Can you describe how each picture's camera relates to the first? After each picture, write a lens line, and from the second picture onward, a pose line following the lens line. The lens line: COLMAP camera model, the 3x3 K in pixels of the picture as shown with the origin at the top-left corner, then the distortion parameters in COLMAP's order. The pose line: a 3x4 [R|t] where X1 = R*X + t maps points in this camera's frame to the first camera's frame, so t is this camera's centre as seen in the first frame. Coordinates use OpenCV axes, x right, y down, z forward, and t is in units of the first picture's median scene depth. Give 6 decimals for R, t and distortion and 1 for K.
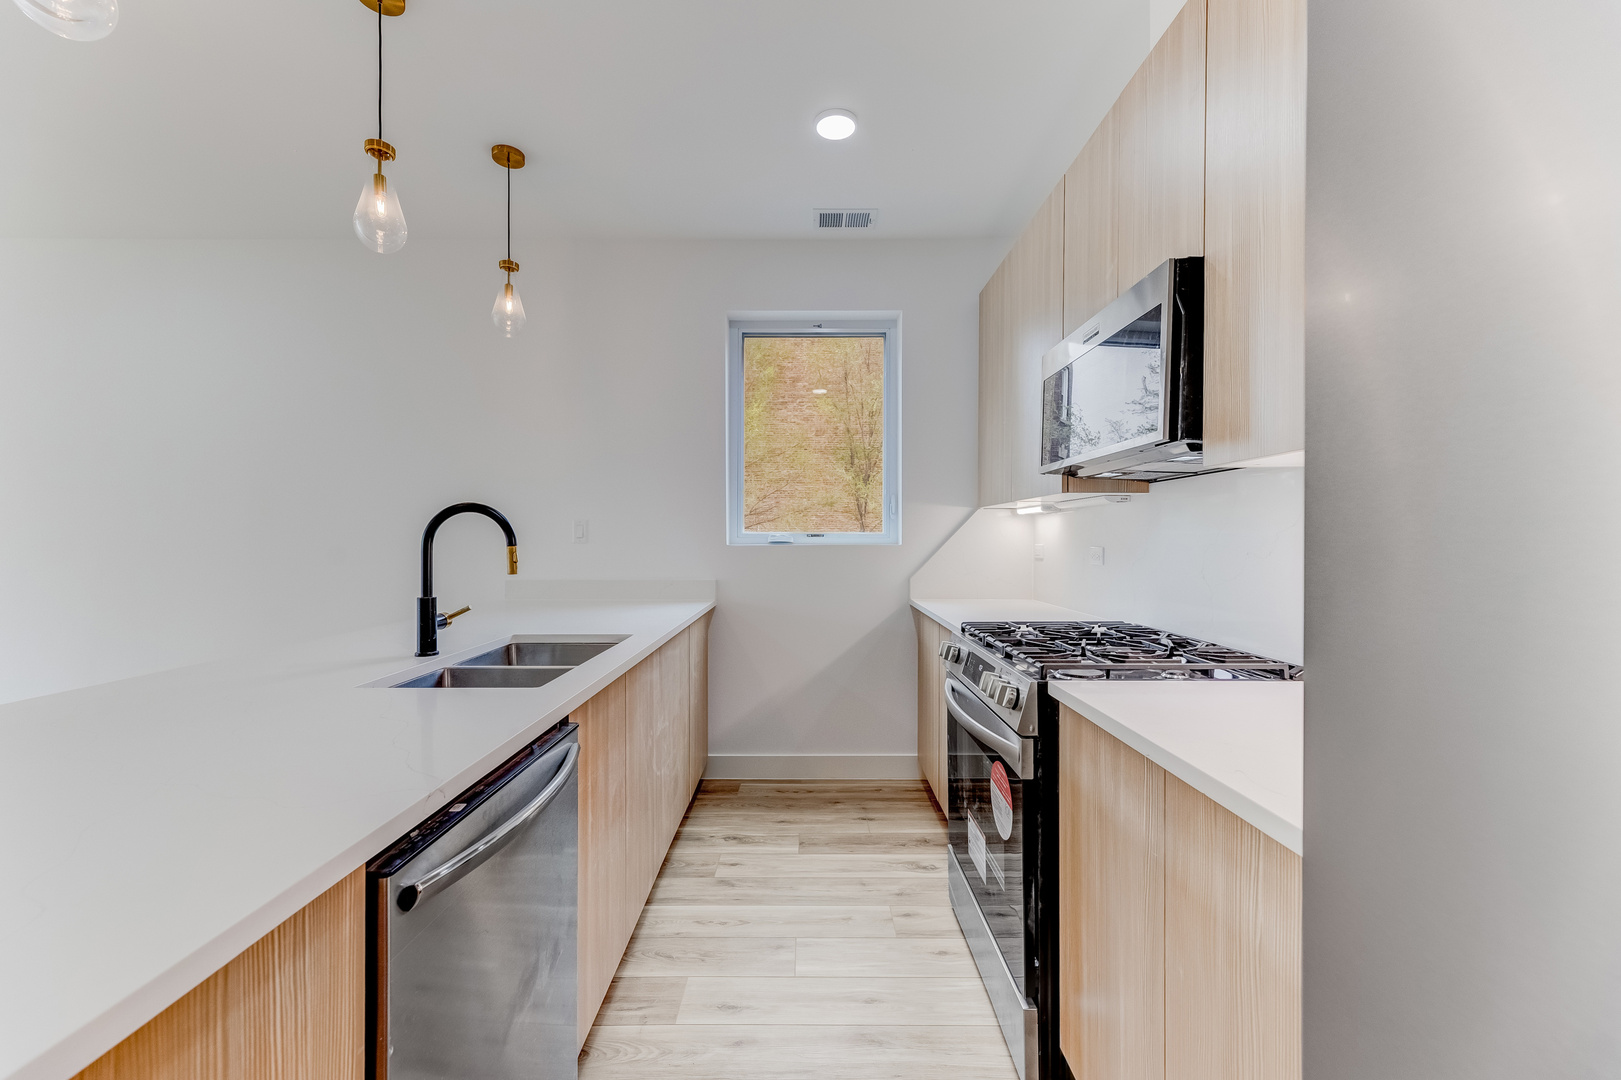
lens RADIAL K [[658.0, 0, 817.9], [0, 658.0, 538.1], [0, 0, 1]] dist [0.004578, 0.000915]
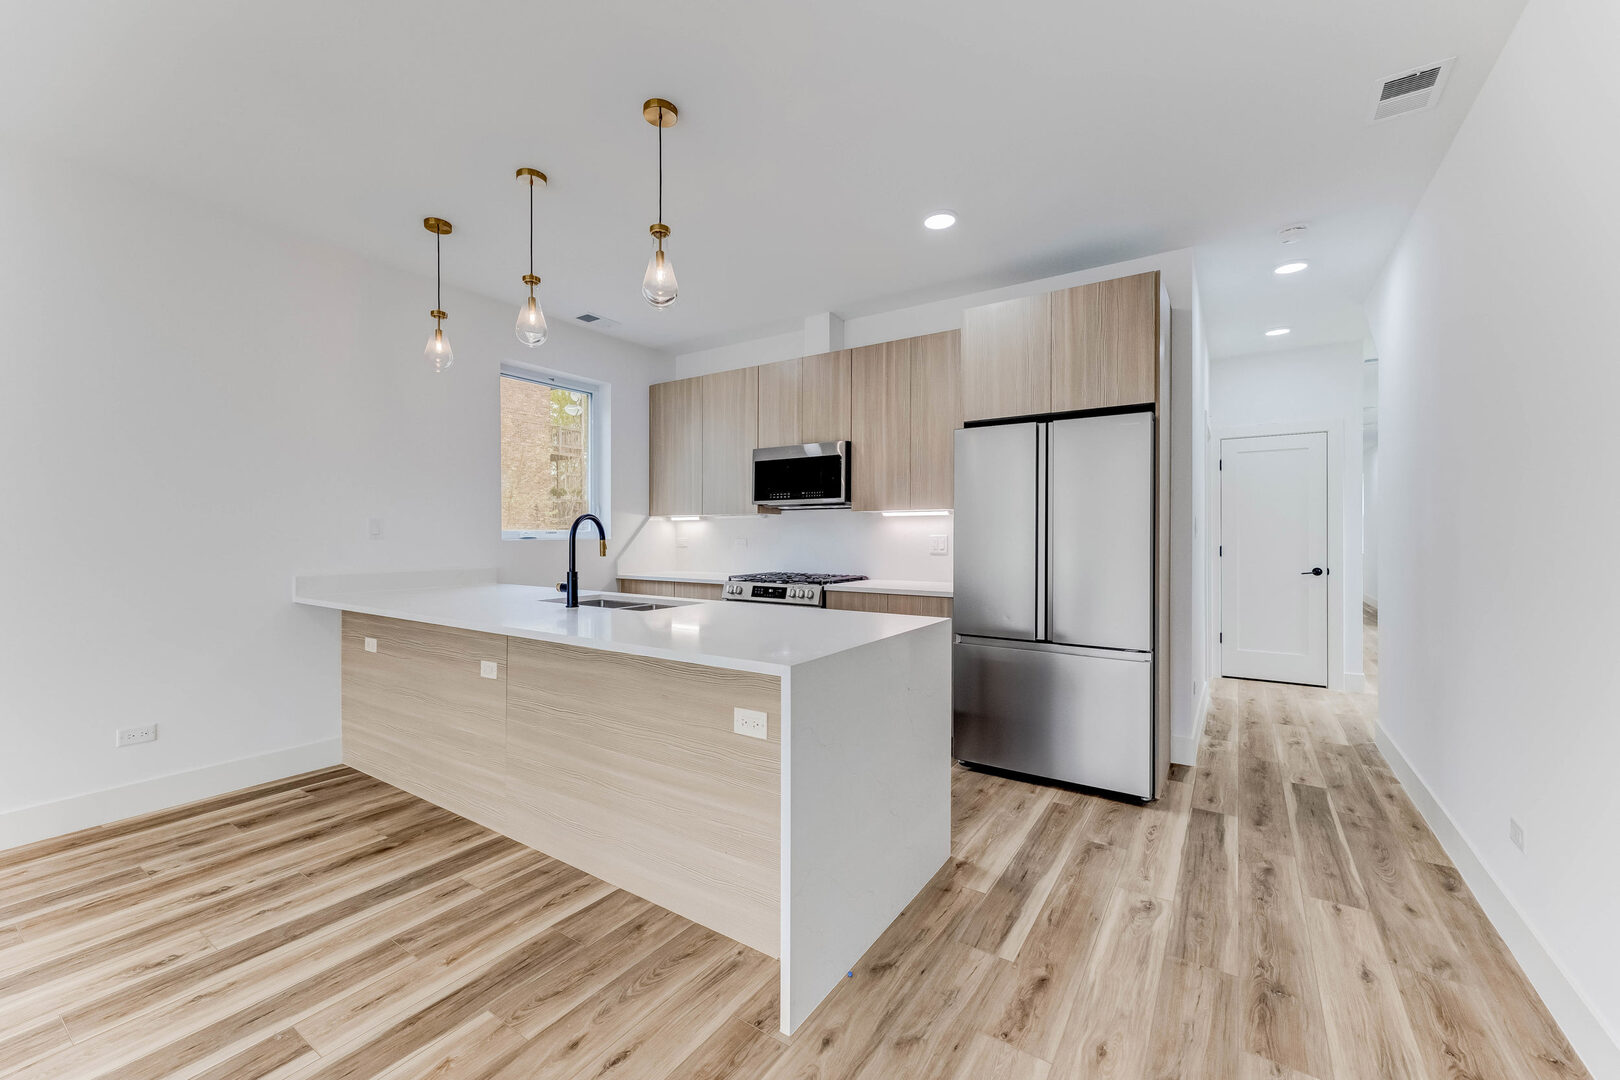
lens RADIAL K [[657.6, 0, 800.5], [0, 657.6, 544.1], [0, 0, 1]] dist [0.004578, 0.000915]
pose [[0.555249, -0.010363, 0.831620, -0.920960], [-0.003884, 0.999879, 0.015053, -0.002984], [-0.831675, -0.011588, 0.555142, -0.209128]]
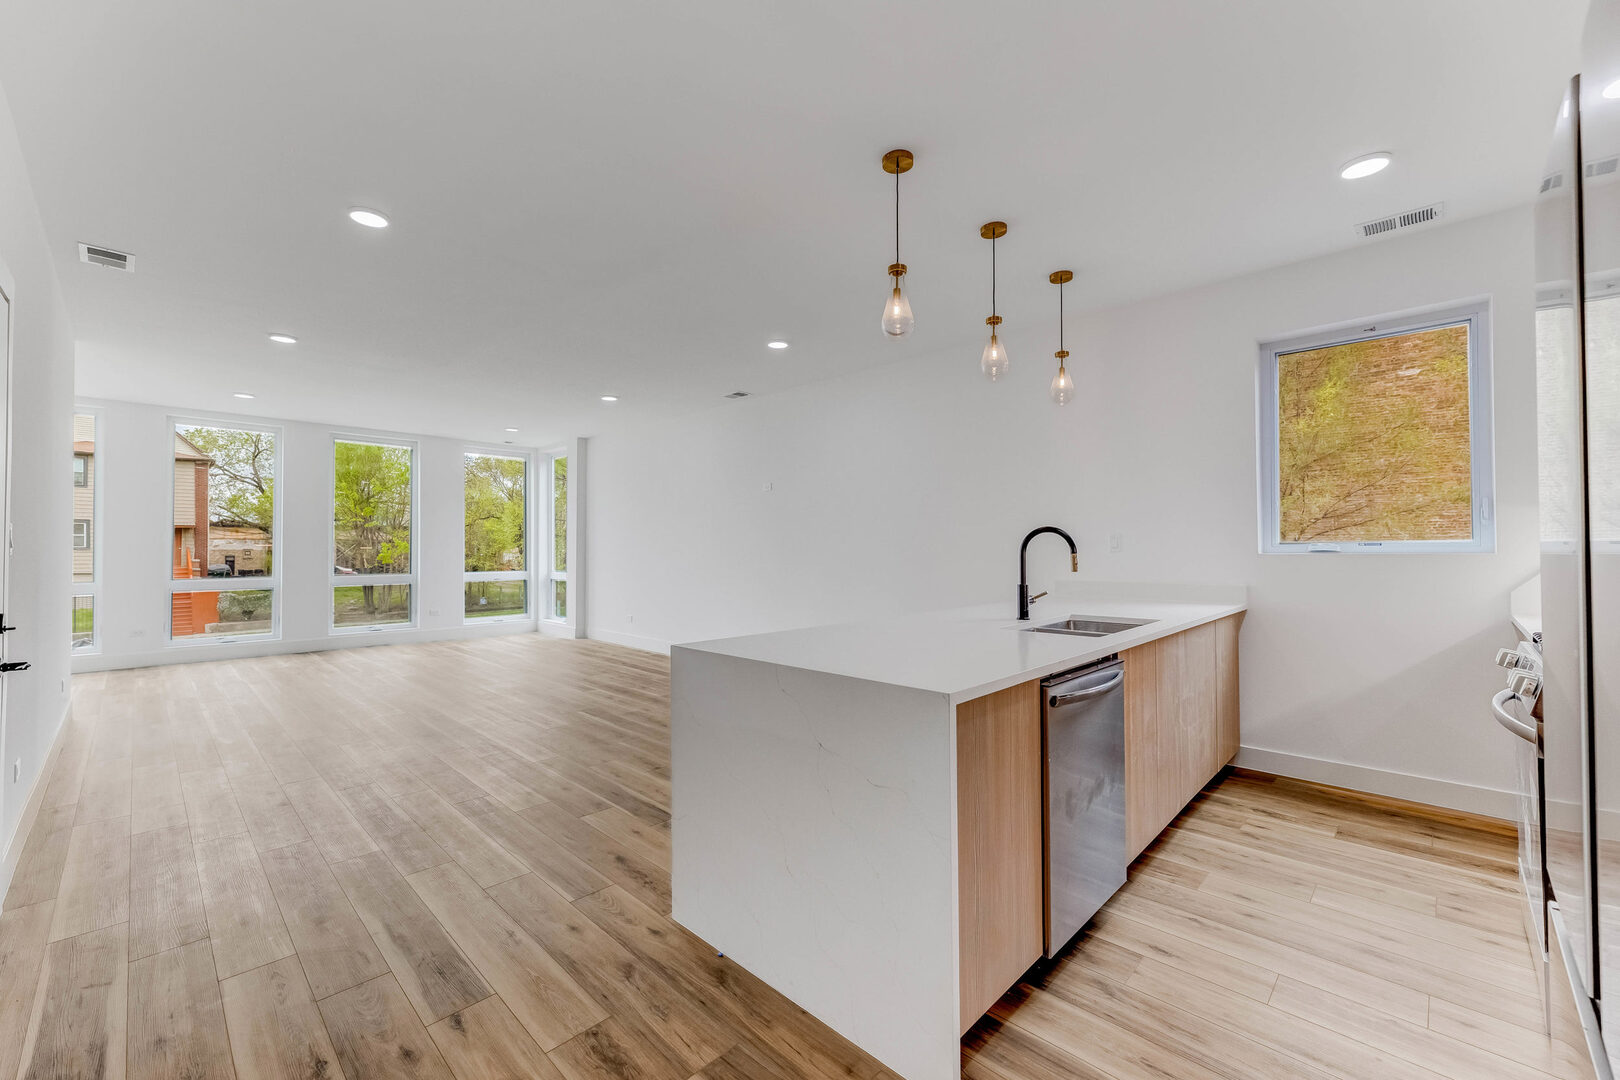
lens RADIAL K [[657.6, 0, 790.5], [0, 657.6, 540.5], [0, 0, 1]] dist [0.004578, 0.000915]
pose [[0.702454, -0.011979, -0.711628, 0.097711], [0.004411, 0.999912, -0.012478, -0.001416], [0.711715, 0.005626, 0.702445, -0.324758]]
